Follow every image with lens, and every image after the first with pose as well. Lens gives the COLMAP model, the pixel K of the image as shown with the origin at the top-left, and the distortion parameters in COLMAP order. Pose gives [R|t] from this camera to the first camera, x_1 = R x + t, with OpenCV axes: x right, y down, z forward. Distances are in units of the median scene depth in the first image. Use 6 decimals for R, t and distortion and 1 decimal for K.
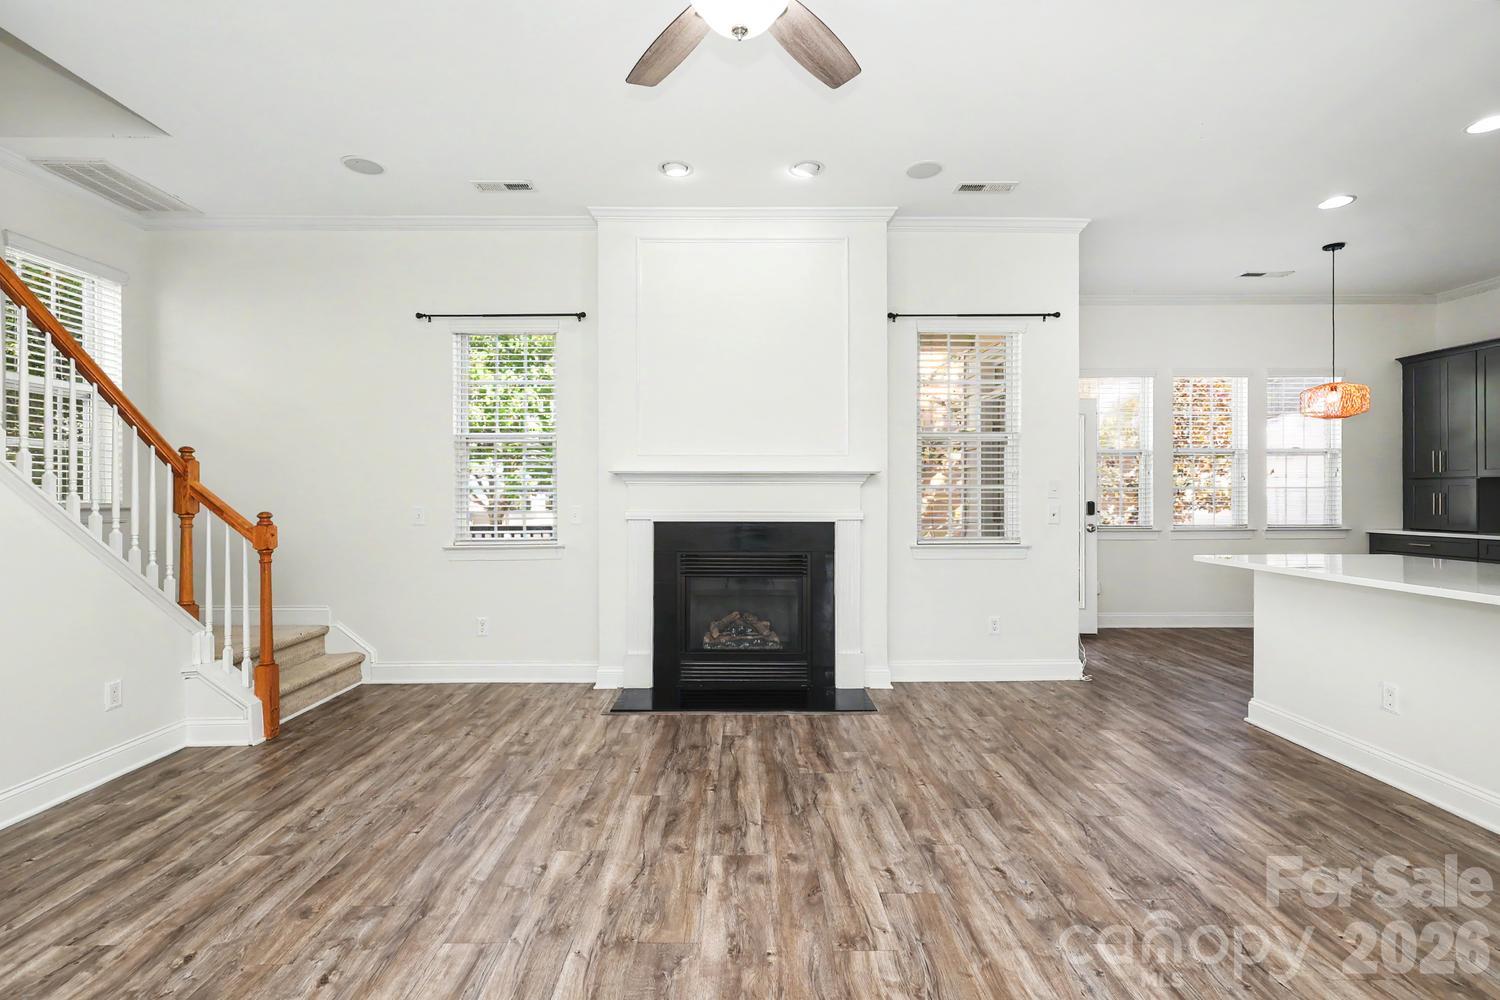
lens RADIAL K [[706.8, 0, 747.4], [0, 706.8, 494.2], [0, 0, 1]] dist [-0.000258, 0.000546]
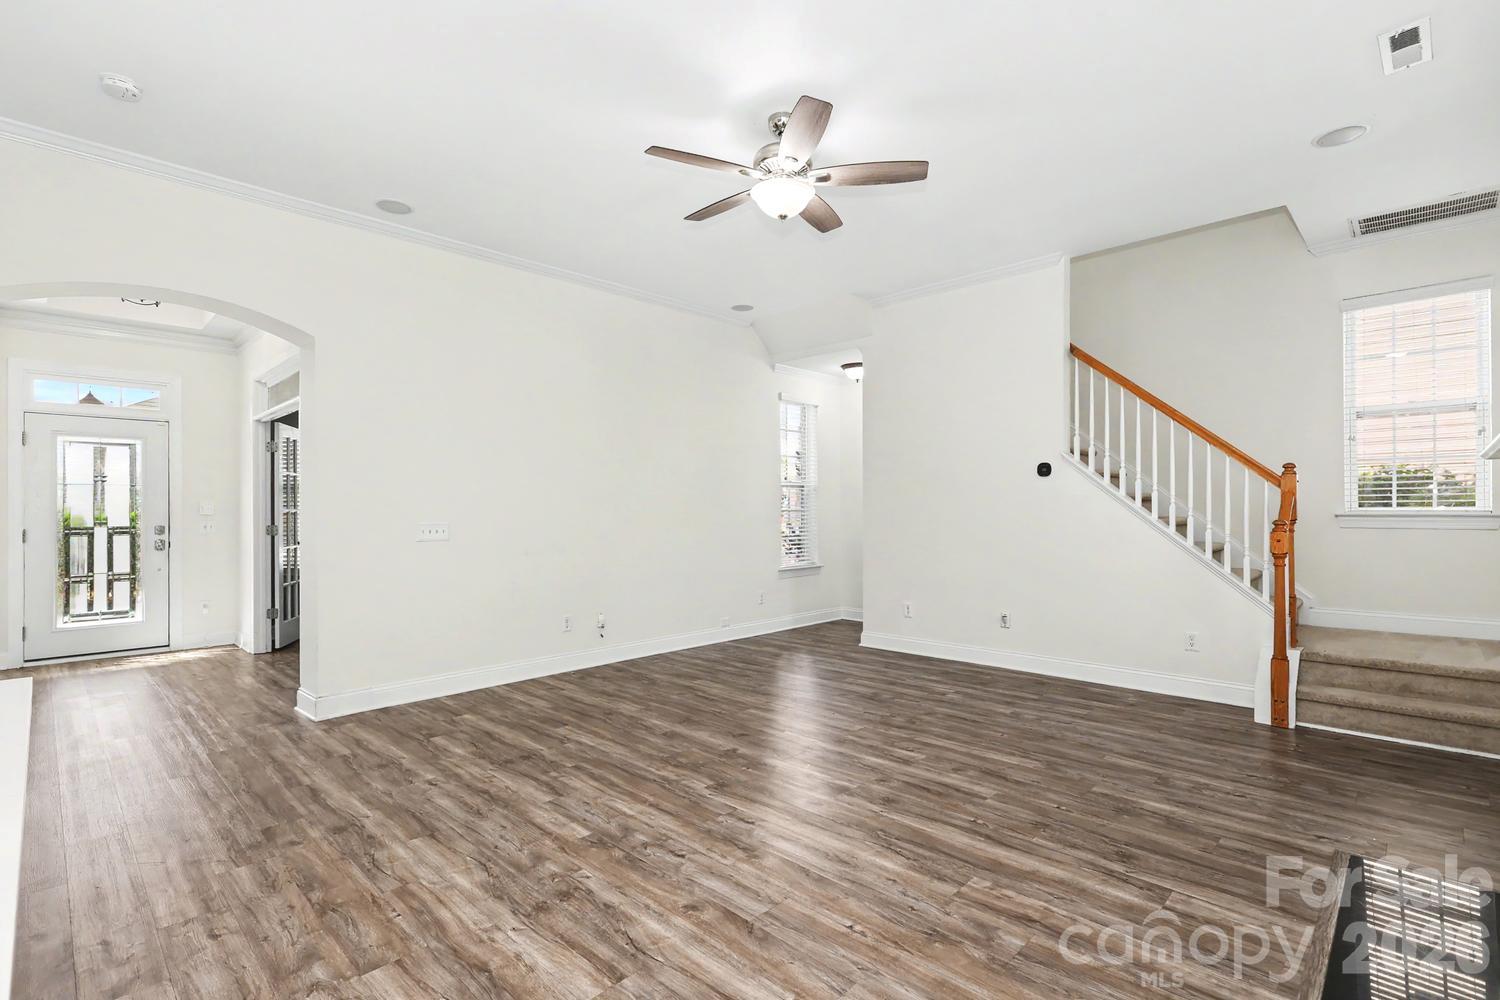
lens RADIAL K [[695.0, 0, 727.9], [0, 695.0, 508.9], [0, 0, 1]] dist [-0.002338, -0.000684]
pose [[-0.721304, 0.005846, -0.692594, 0.741701], [0.011124, 0.999933, -0.003146, 0.004549], [0.692529, -0.009974, -0.721321, 1.304004]]
